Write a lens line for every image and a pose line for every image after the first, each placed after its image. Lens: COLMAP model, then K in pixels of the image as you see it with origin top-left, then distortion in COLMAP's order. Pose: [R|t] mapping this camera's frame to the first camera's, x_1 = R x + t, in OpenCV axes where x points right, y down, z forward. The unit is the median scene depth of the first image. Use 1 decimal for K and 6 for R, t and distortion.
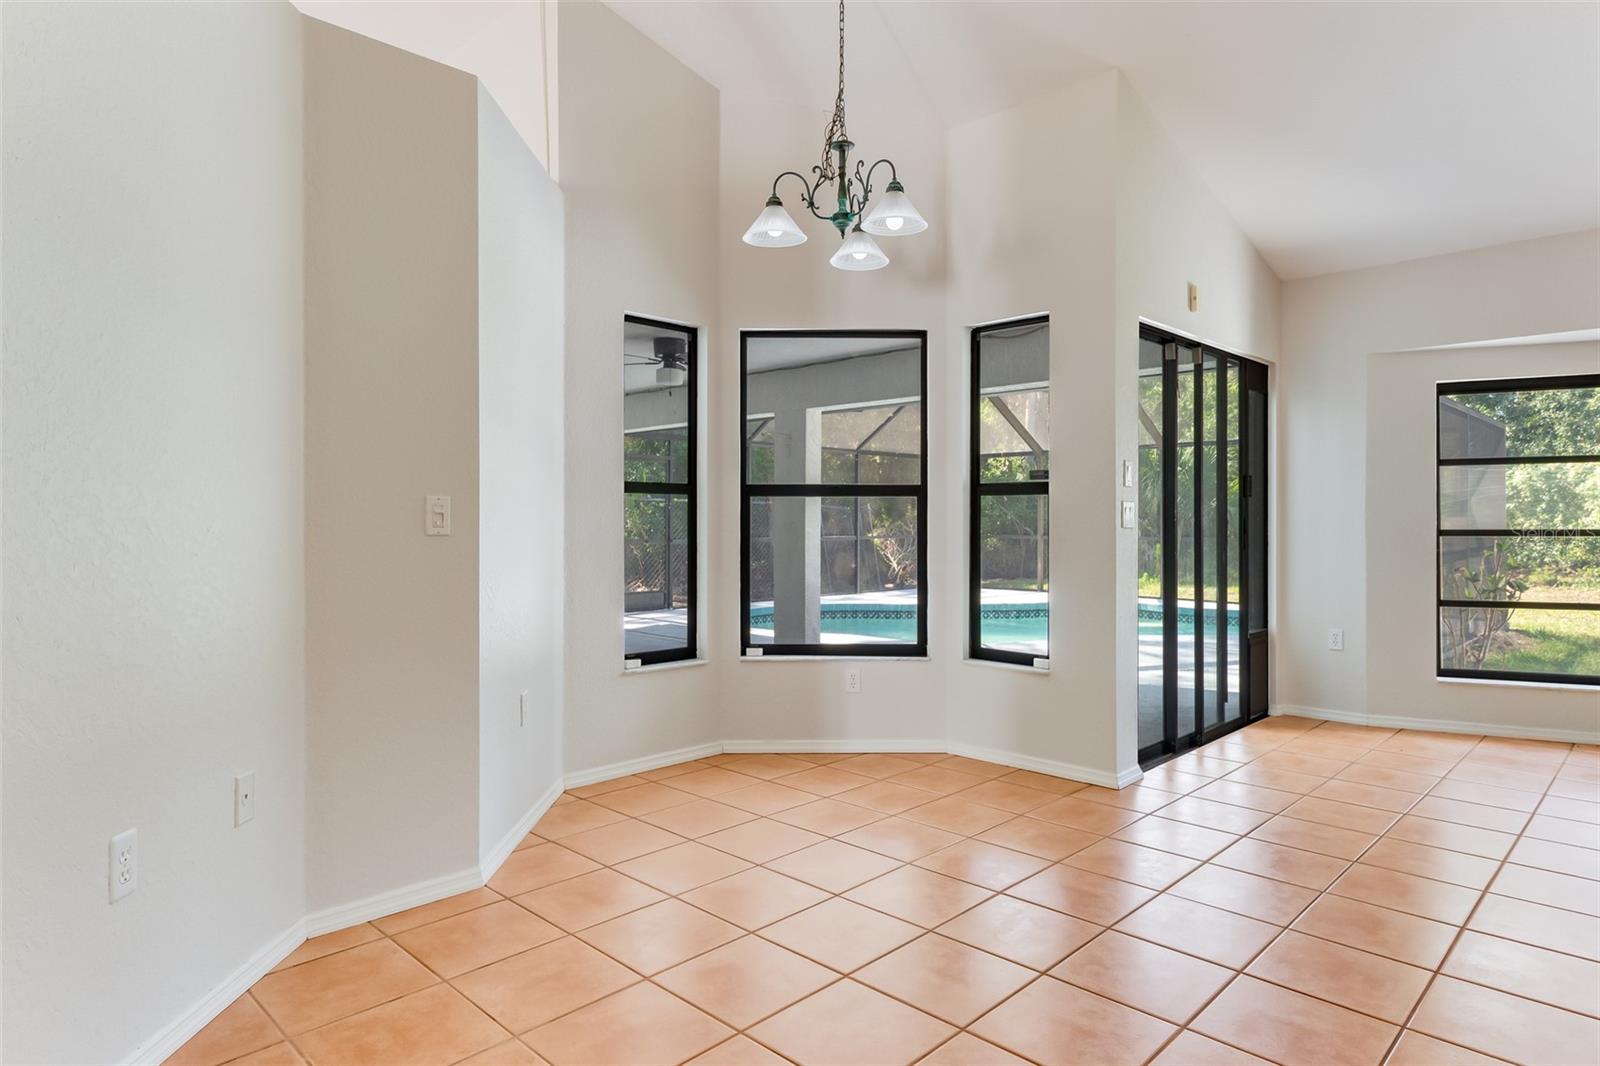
lens RADIAL K [[932.8, 0, 813.7], [0, 932.8, 512.4], [0, 0, 1]] dist [0.001564, -0.000463]
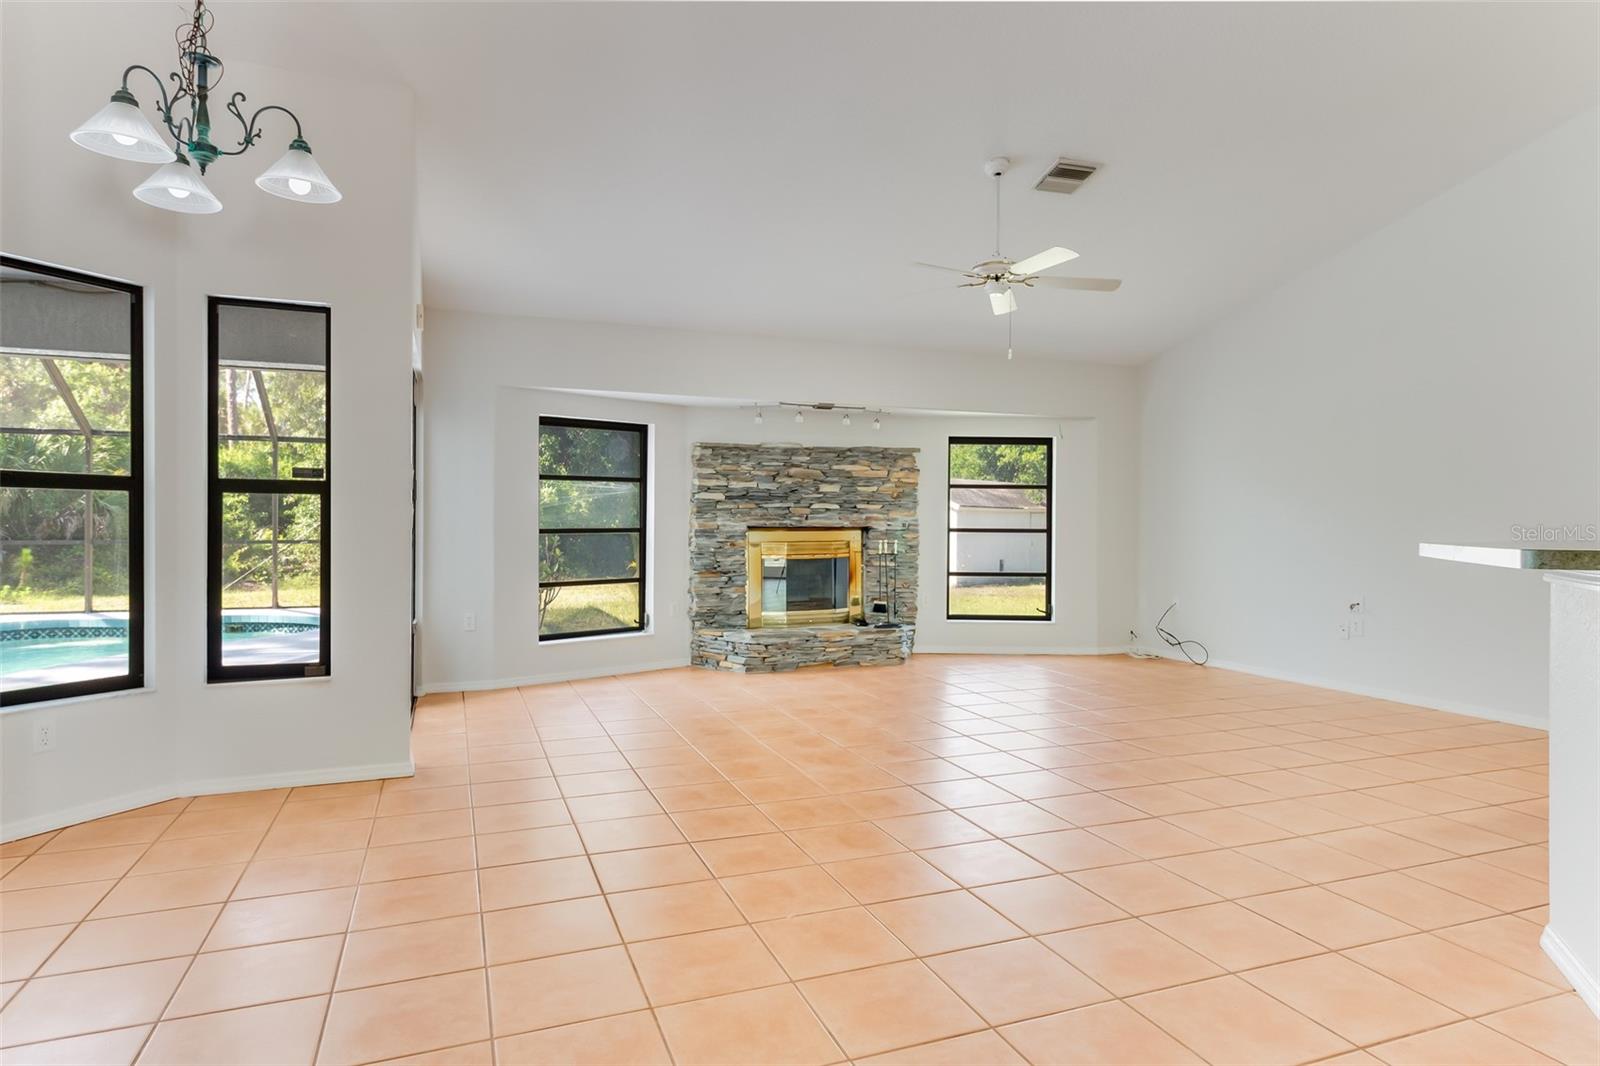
lens RADIAL K [[923.2, 0, 806.0], [0, 923.2, 527.2], [0, 0, 1]] dist [0.008859, 0.001703]
pose [[0.422421, -0.003655, 0.906392, -0.343560], [-0.010153, 0.999910, 0.008764, 0.001201], [-0.906343, -0.012905, 0.422346, 0.124875]]
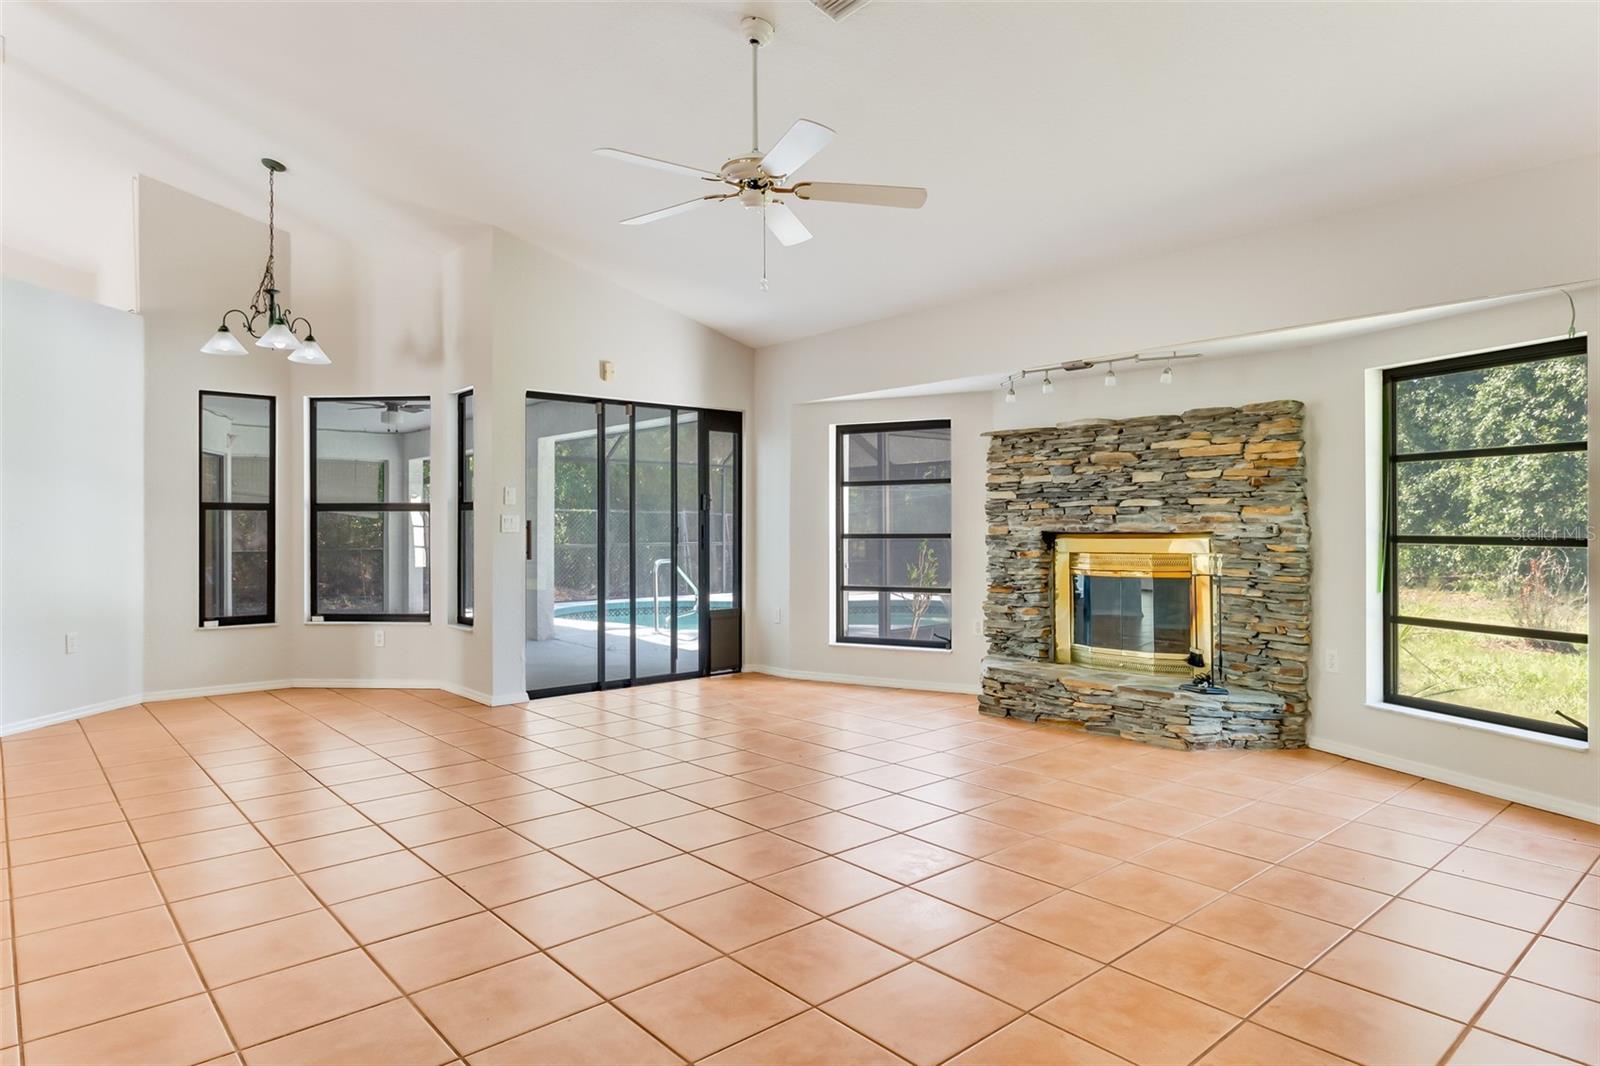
lens RADIAL K [[926.5, 0, 809.1], [0, 926.5, 523.1], [0, 0, 1]] dist [-0.001360, -0.000294]
pose [[0.996976, -0.002743, -0.077663, 0.753158], [0.003073, 0.999987, 0.004131, -0.002842], [0.077650, -0.004358, 0.996971, -0.351619]]
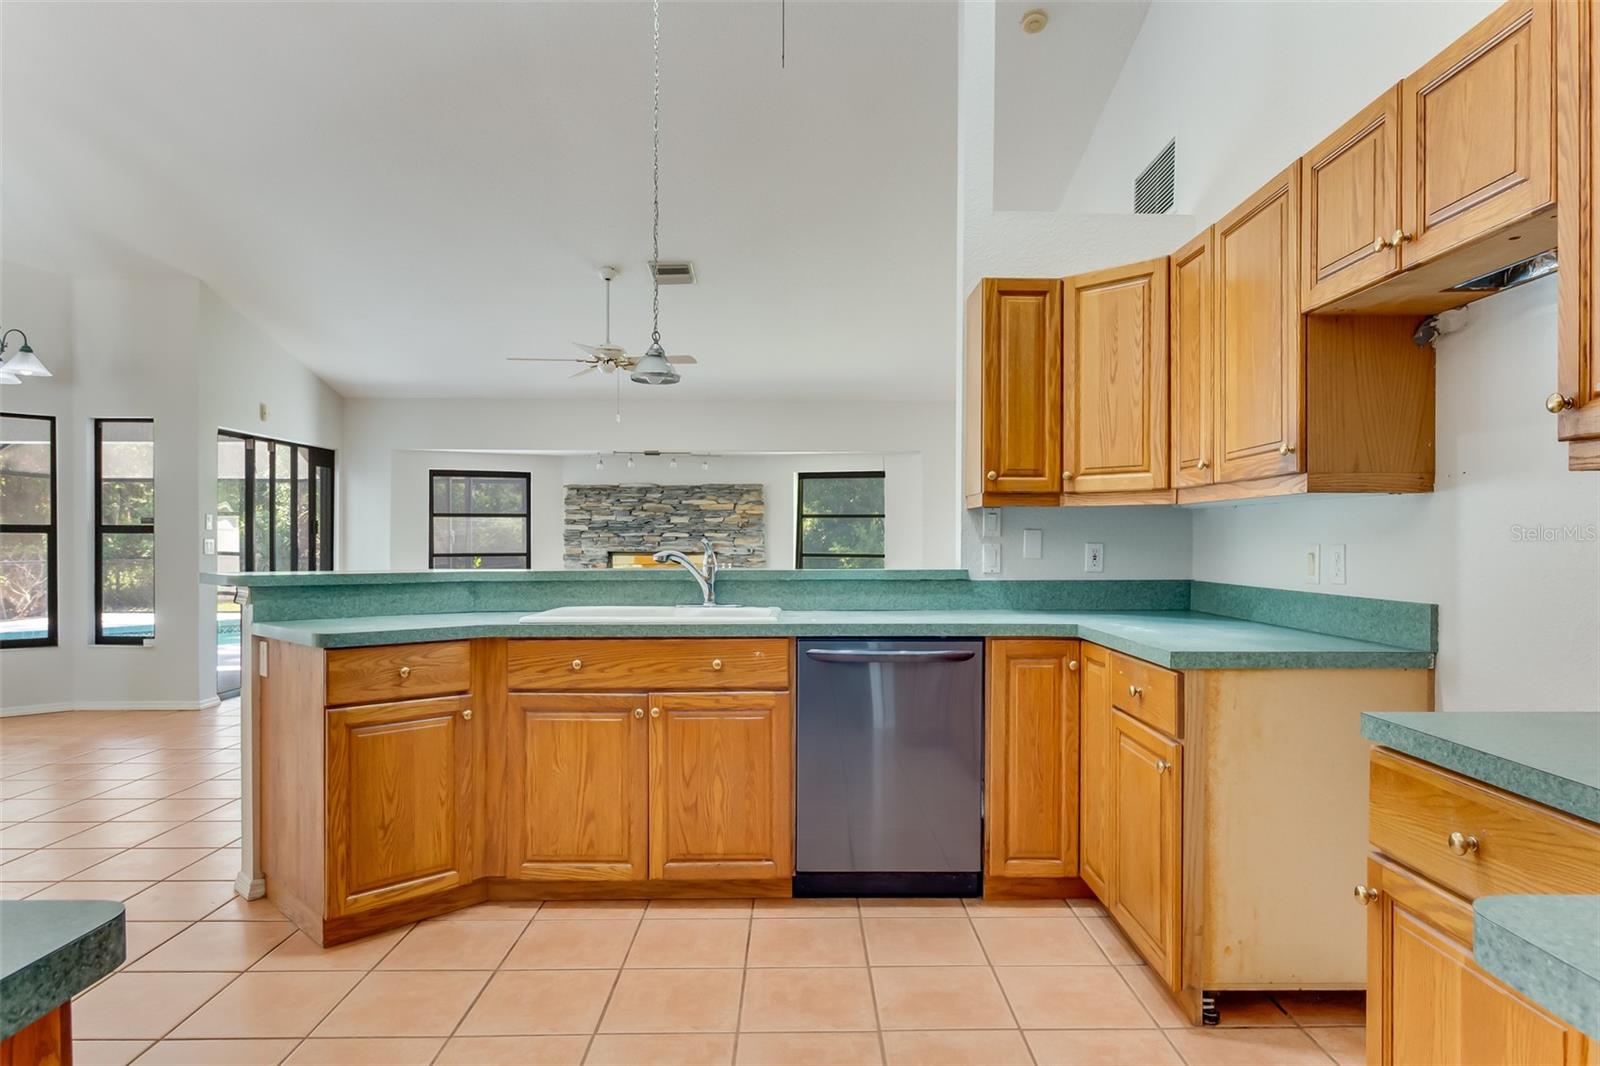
lens RADIAL K [[952.0, 0, 825.7], [0, 952.0, 546.8], [0, 0, 1]] dist [-0.004626, 0.000649]
pose [[0.706280, -0.002453, 0.707928, -0.068916], [-0.006887, 0.999923, 0.010335, -0.018306], [-0.707899, -0.012175, 0.706209, -0.794604]]
